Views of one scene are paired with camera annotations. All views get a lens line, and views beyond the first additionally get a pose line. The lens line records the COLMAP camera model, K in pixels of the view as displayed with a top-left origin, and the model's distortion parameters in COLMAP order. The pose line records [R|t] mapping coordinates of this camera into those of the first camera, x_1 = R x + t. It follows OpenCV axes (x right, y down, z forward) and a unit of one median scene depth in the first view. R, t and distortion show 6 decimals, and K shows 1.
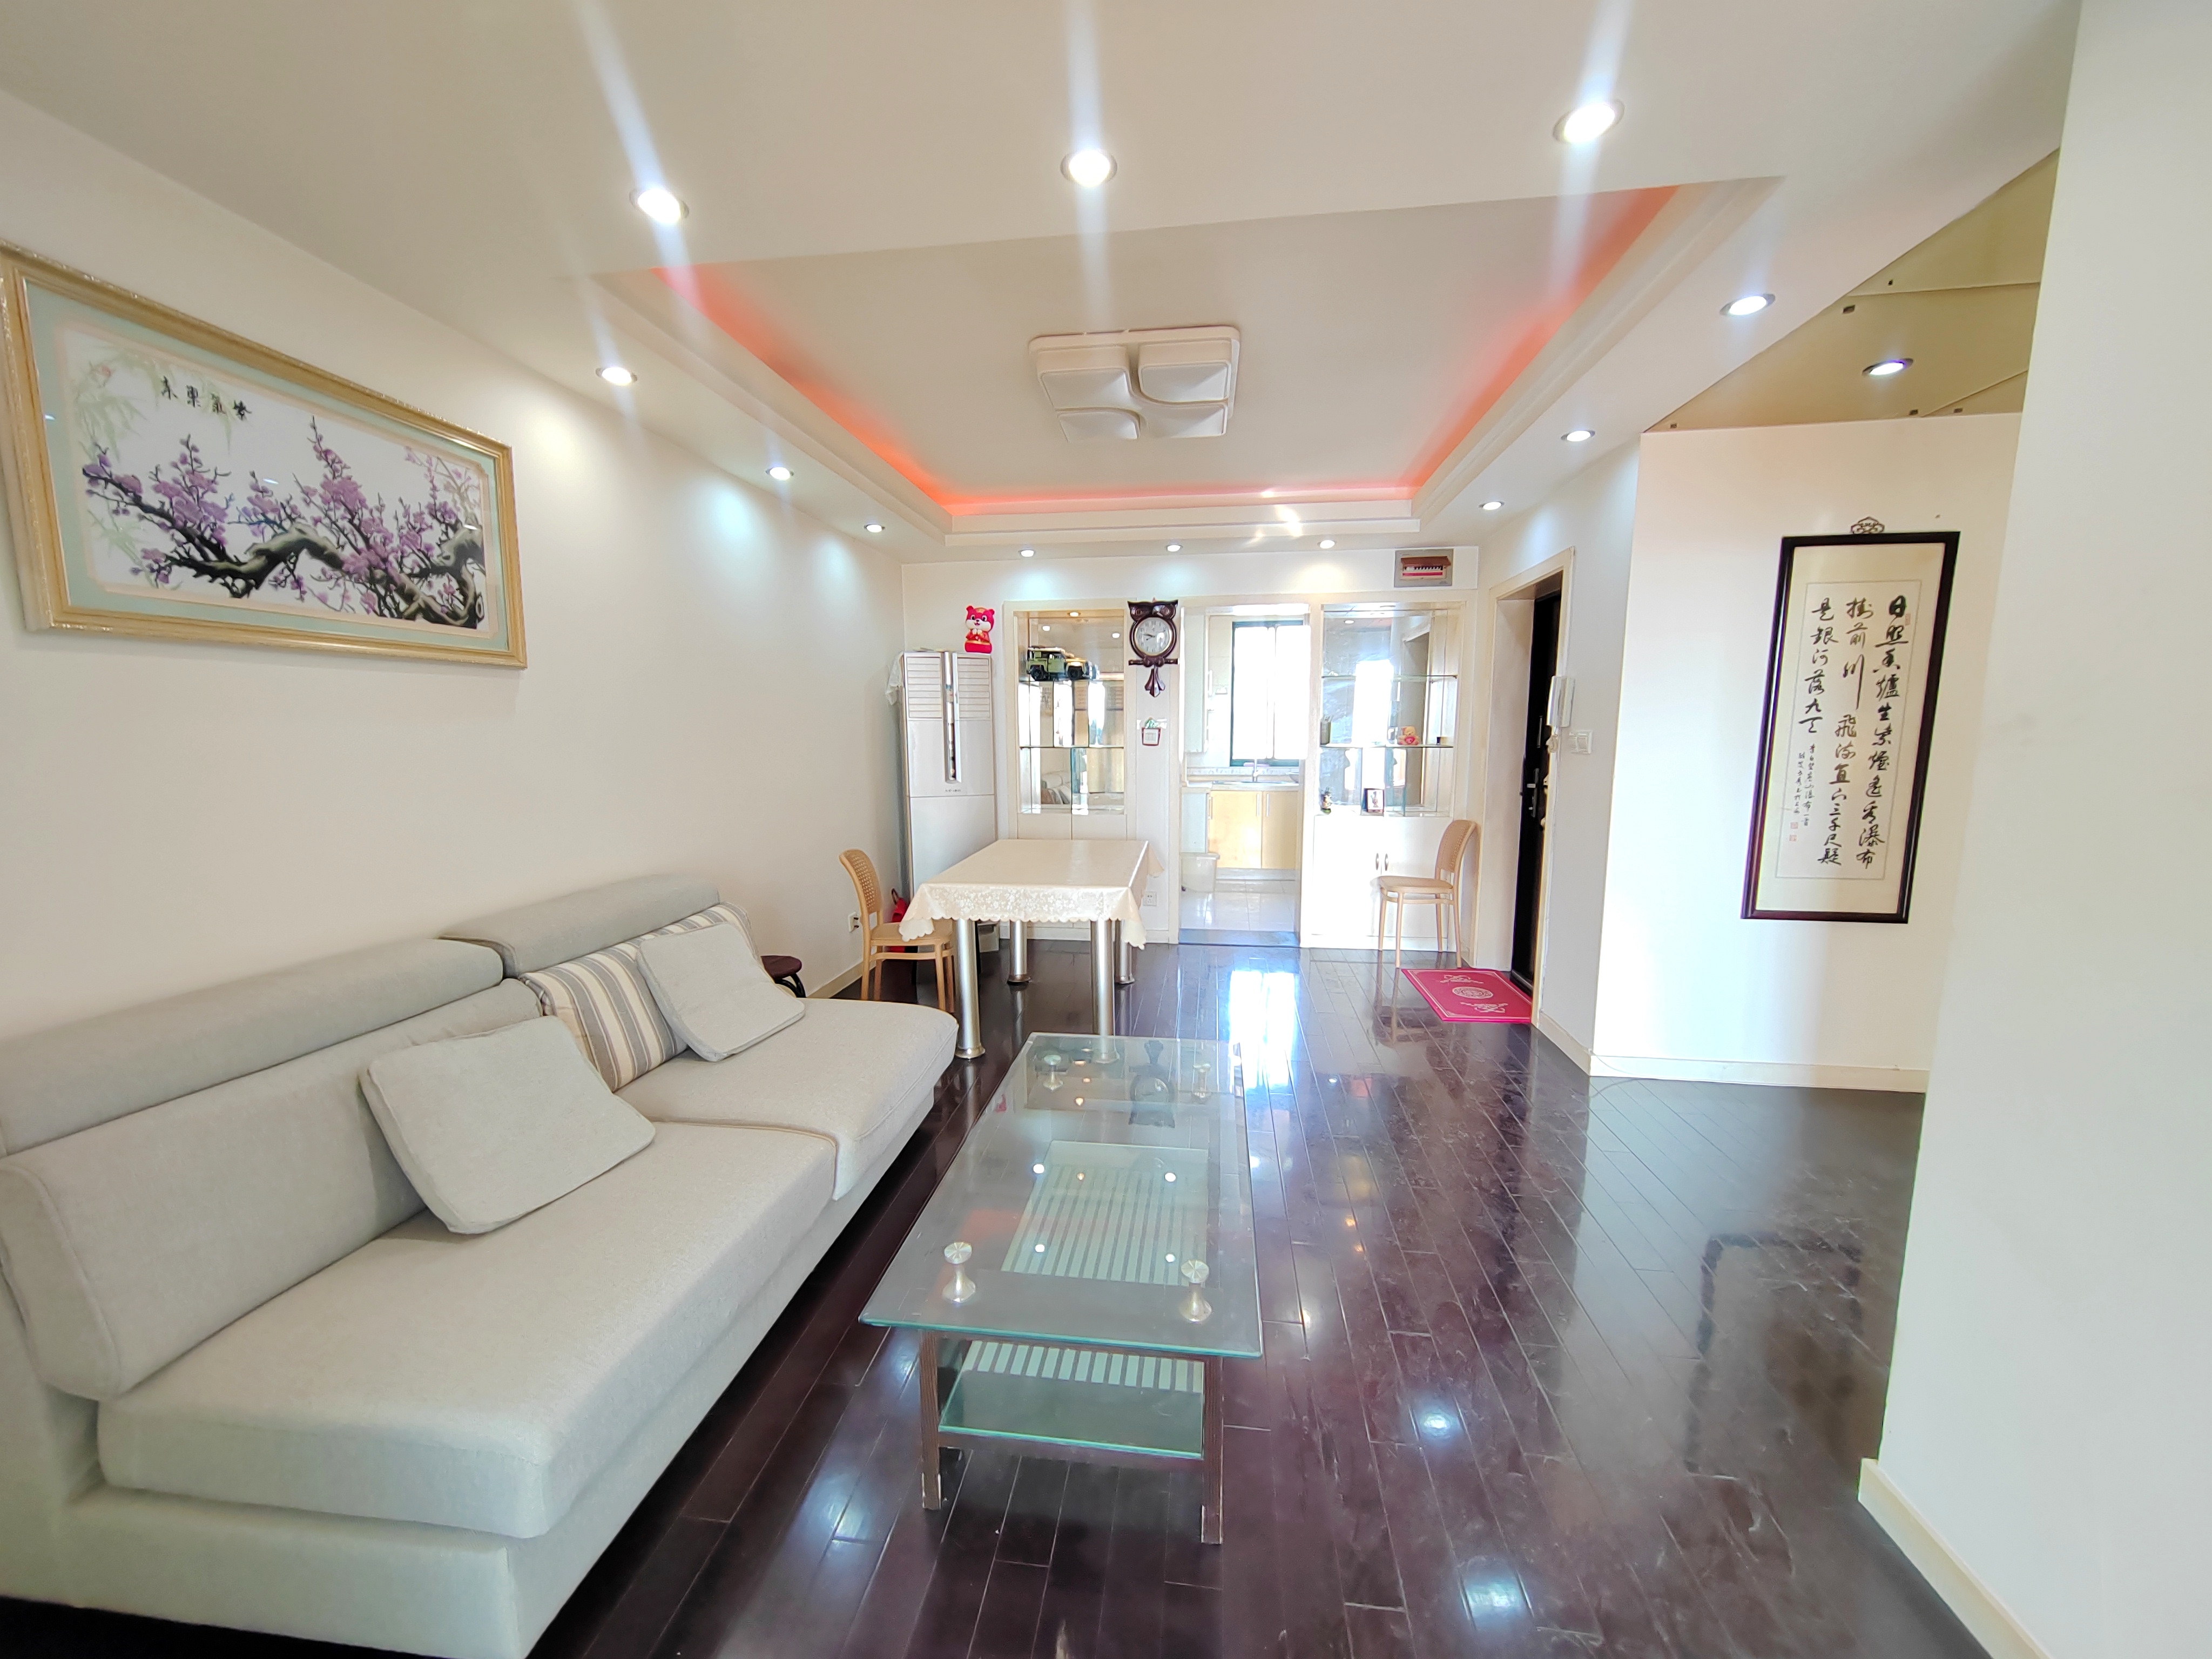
lens RADIAL K [[839.3, 0, 1107.4], [0, 839.3, 846.2], [0, 0, 1]] dist [0.001197, 0.000773]
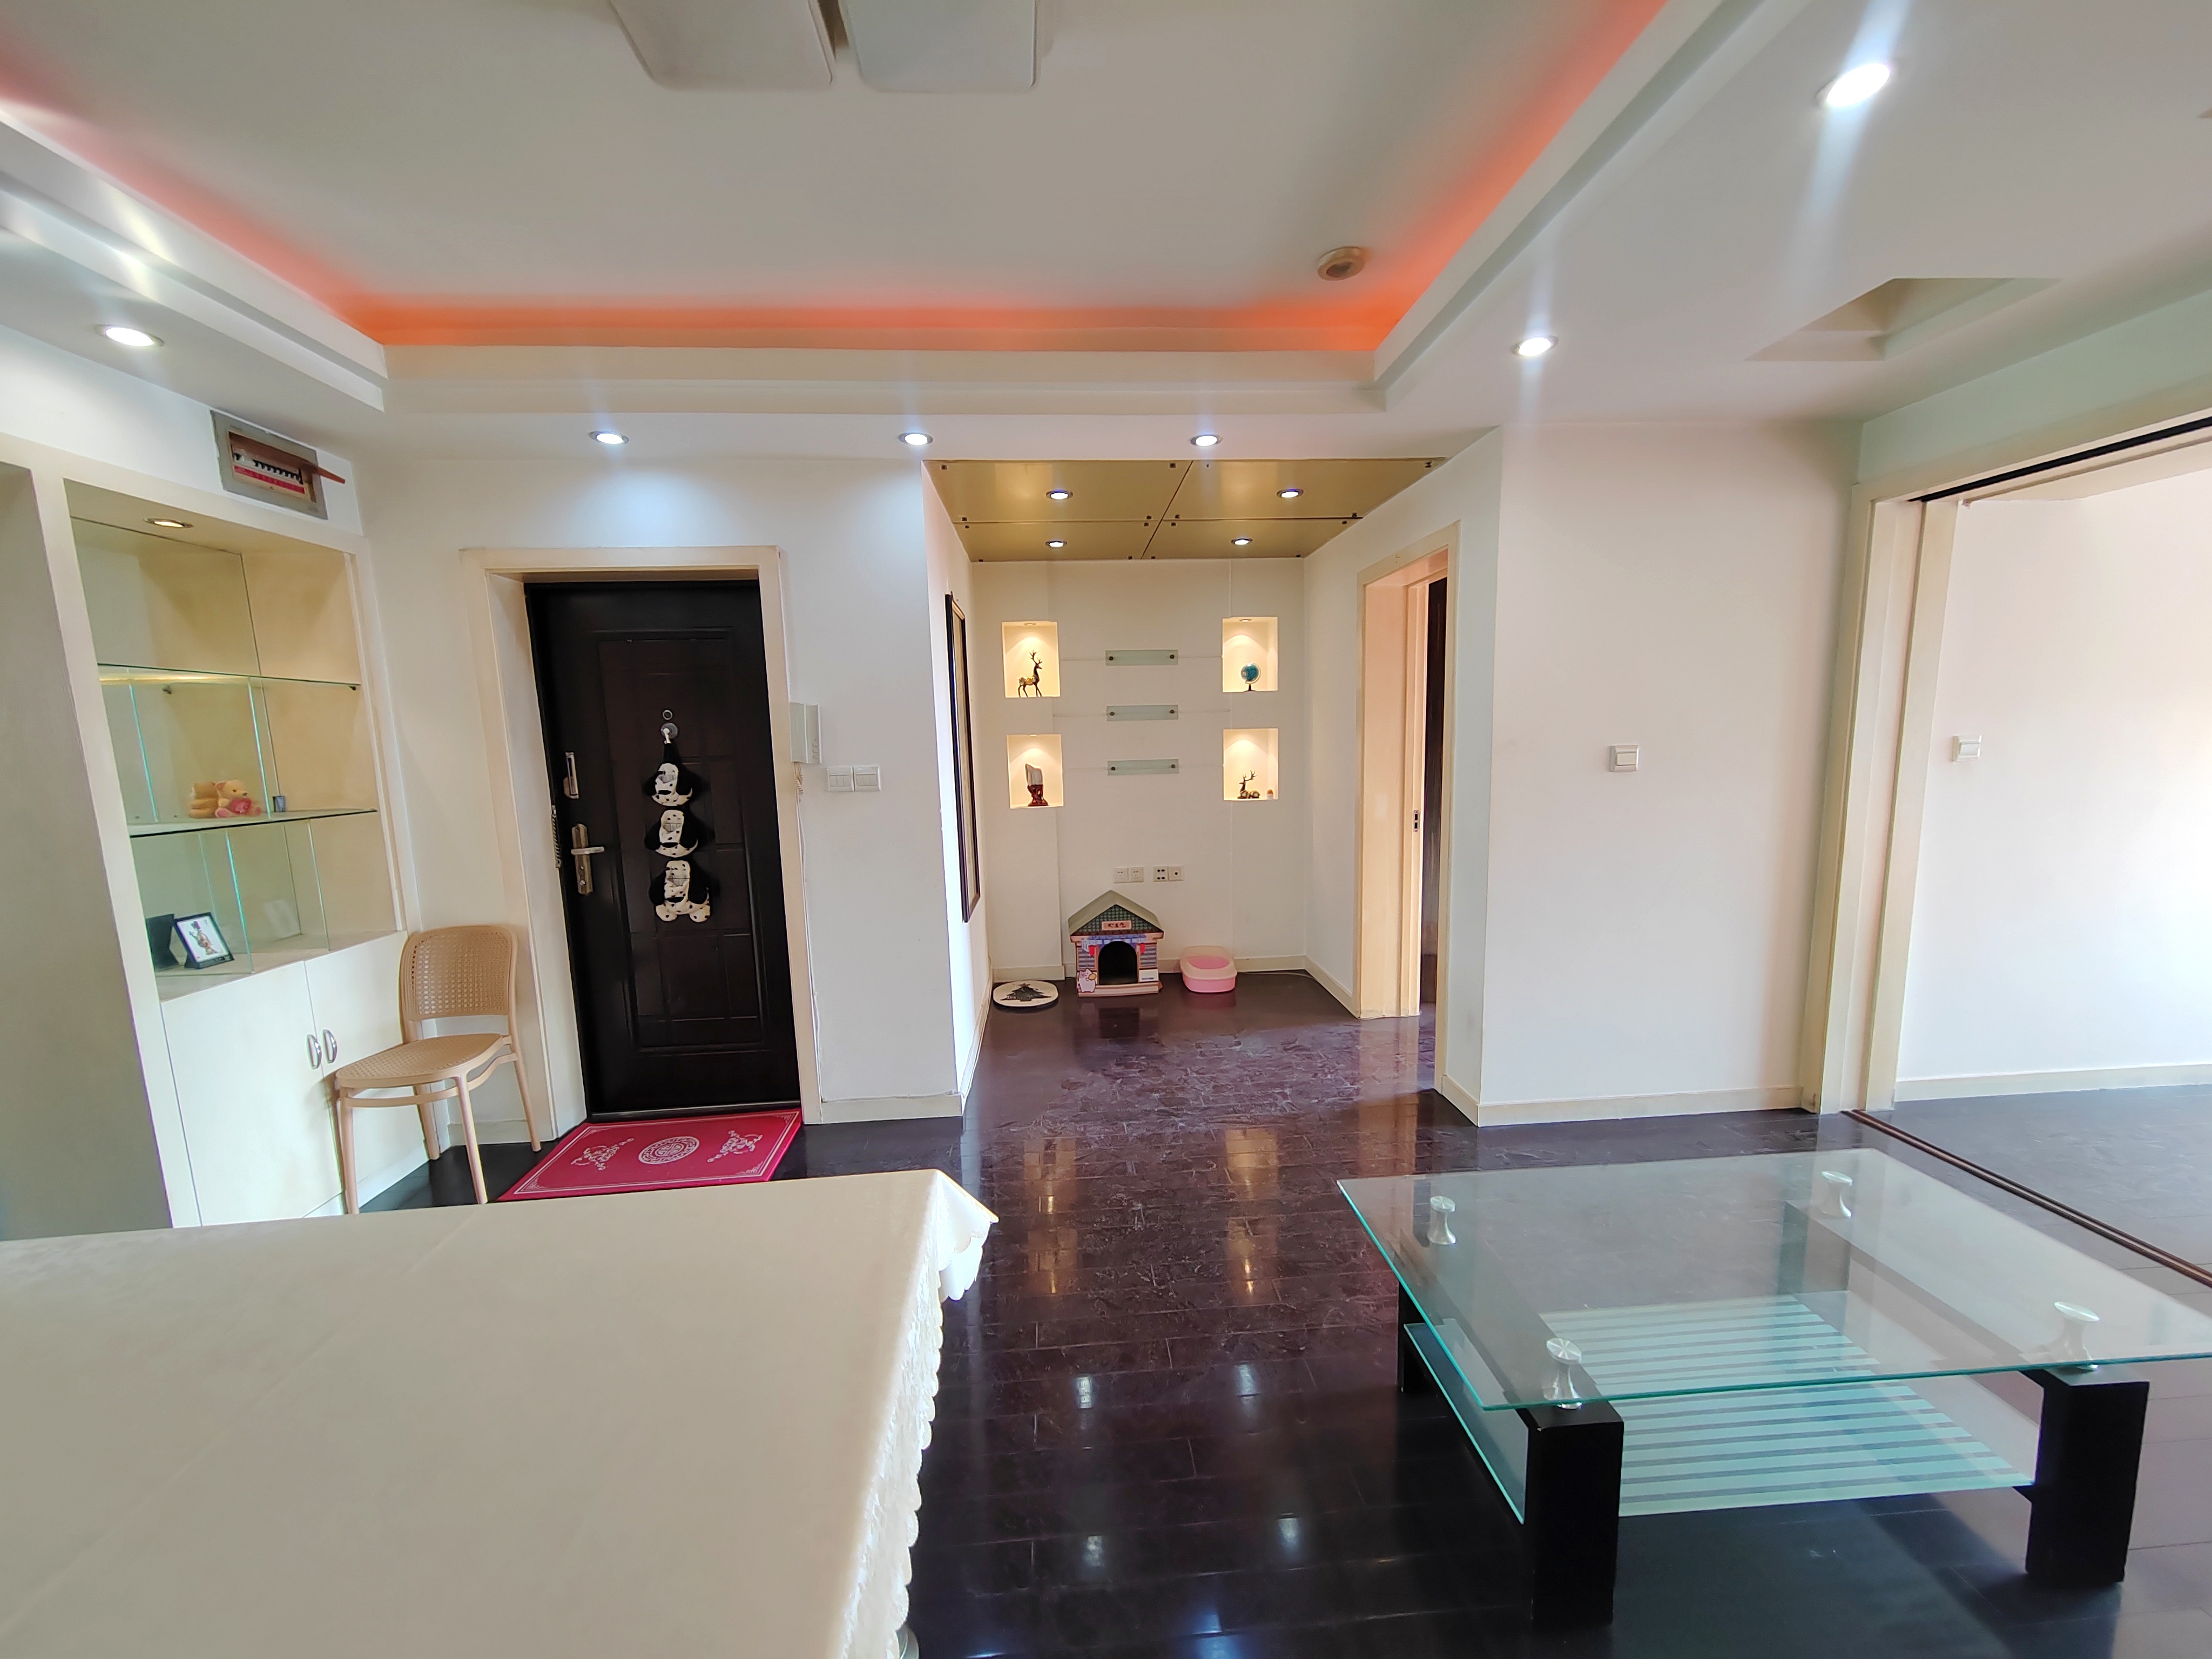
lens RADIAL K [[839.3, 0, 1107.4], [0, 839.3, 846.2], [0, 0, 1]] dist [0.001197, 0.000773]
pose [[-0.187558, -0.121007, 0.974772, -0.409649], [0.164988, 0.974402, 0.152706, -0.171226], [-0.968298, 0.189467, -0.162792, 1.064157]]
